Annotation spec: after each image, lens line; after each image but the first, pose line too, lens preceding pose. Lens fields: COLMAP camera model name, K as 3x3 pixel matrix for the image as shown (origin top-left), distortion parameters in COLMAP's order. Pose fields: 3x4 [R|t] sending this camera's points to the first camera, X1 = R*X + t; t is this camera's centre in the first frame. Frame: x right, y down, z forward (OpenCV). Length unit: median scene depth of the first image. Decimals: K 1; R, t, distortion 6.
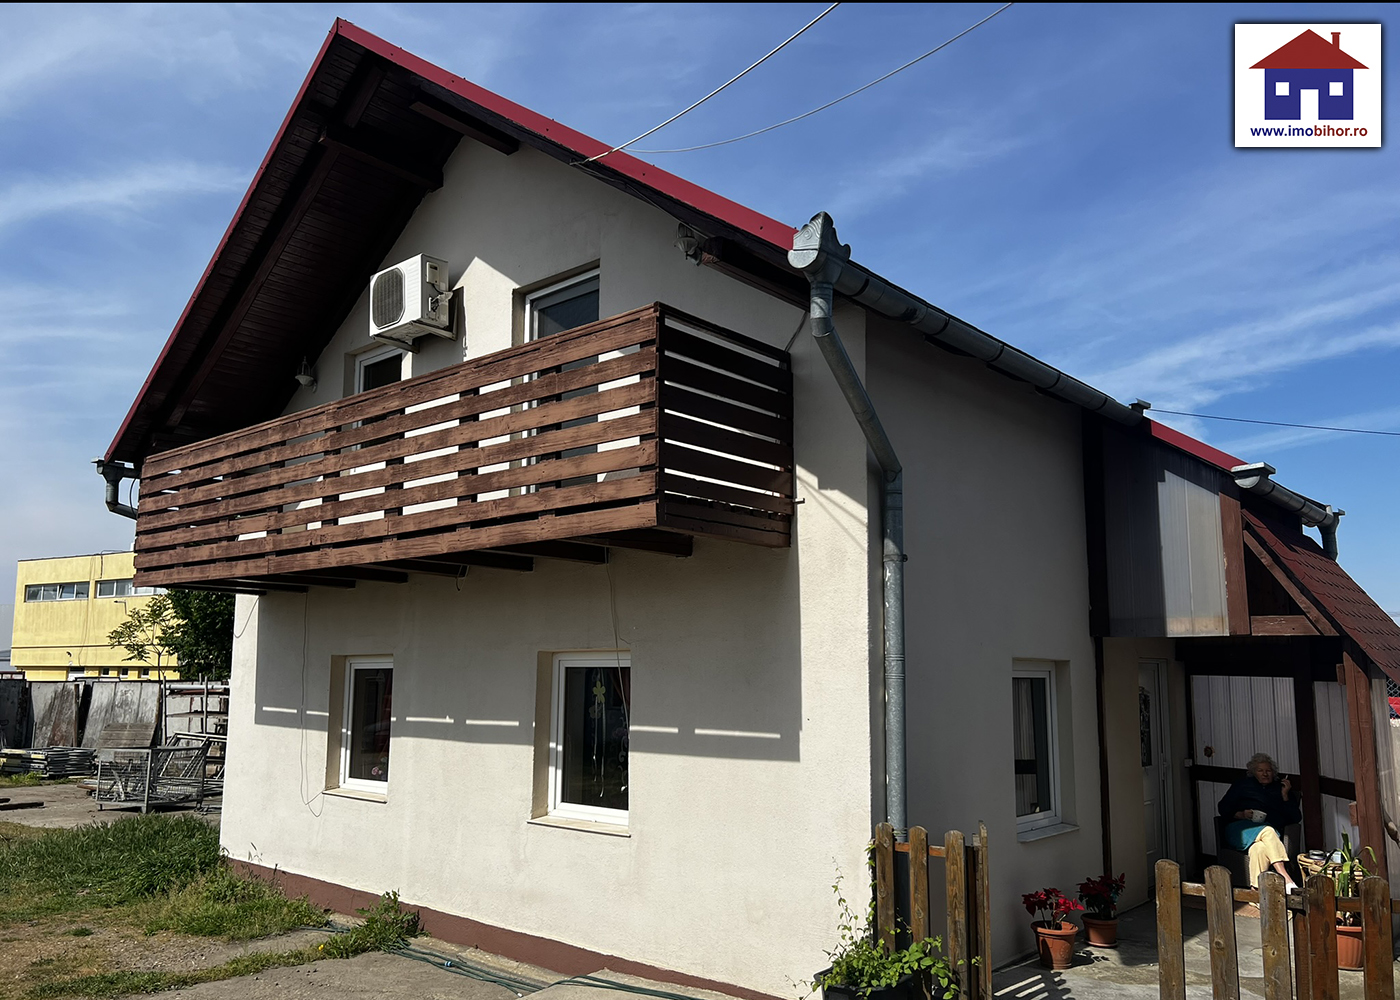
lens RADIAL K [[1053.3, 0, 702.2], [0, 1053.3, 536.3], [0, 0, 1]] dist [0.059744, -0.070059]
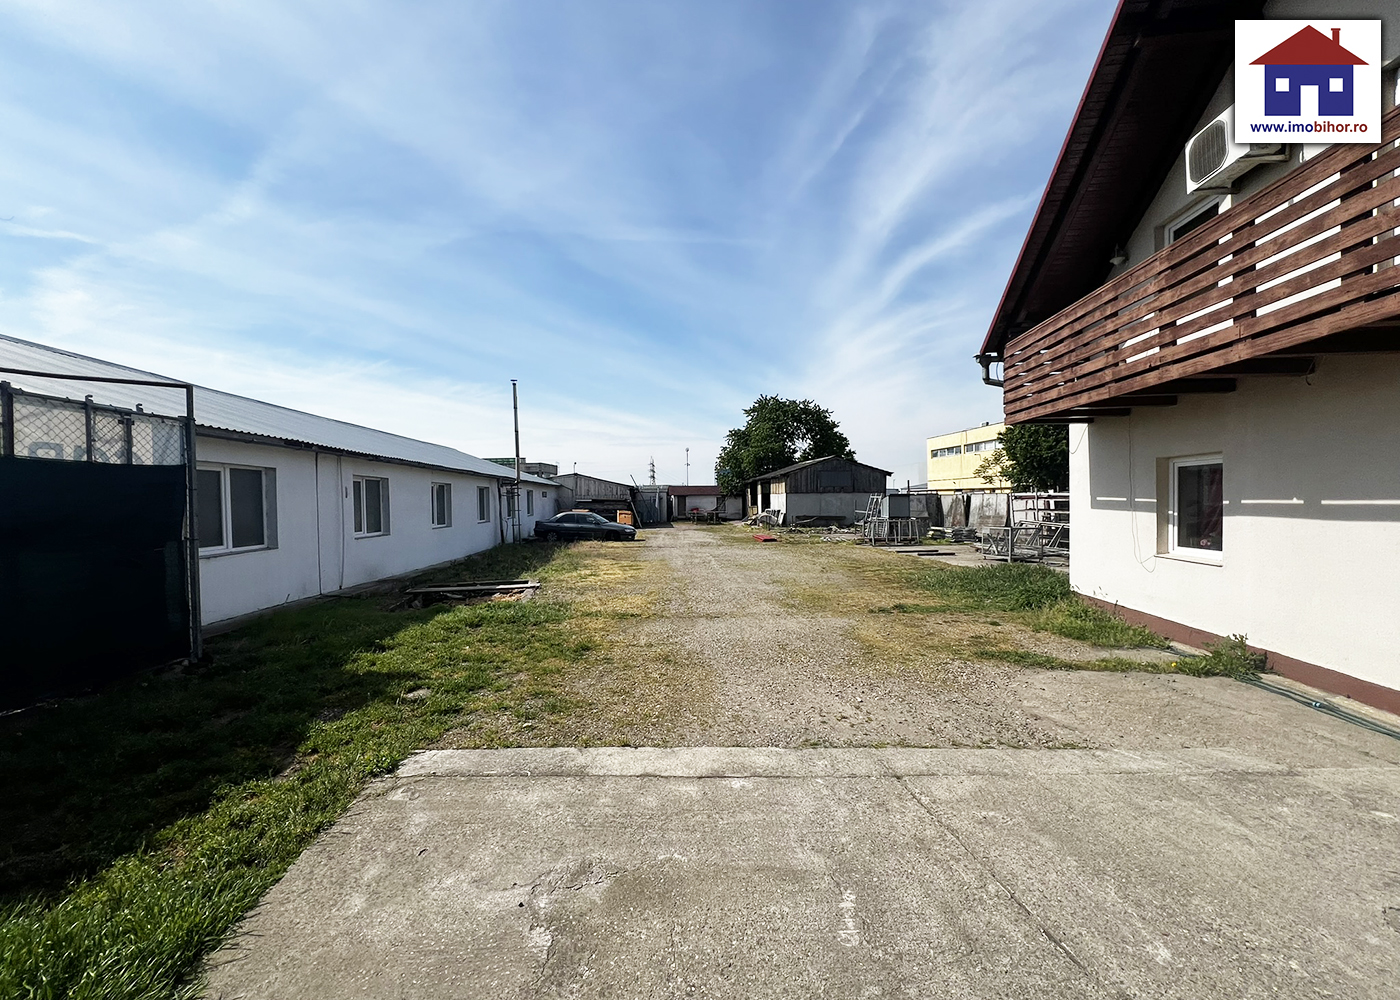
lens RADIAL K [[559.1, 0, 700.0], [0, 559.1, 500.0], [0, 0, 1]] dist [-0.001032, -0.000395]
pose [[0.576147, -0.010449, -0.817280, -0.107925], [0.123395, 0.989569, 0.074337, 0.042998], [0.807978, -0.143678, 0.571426, 0.114589]]
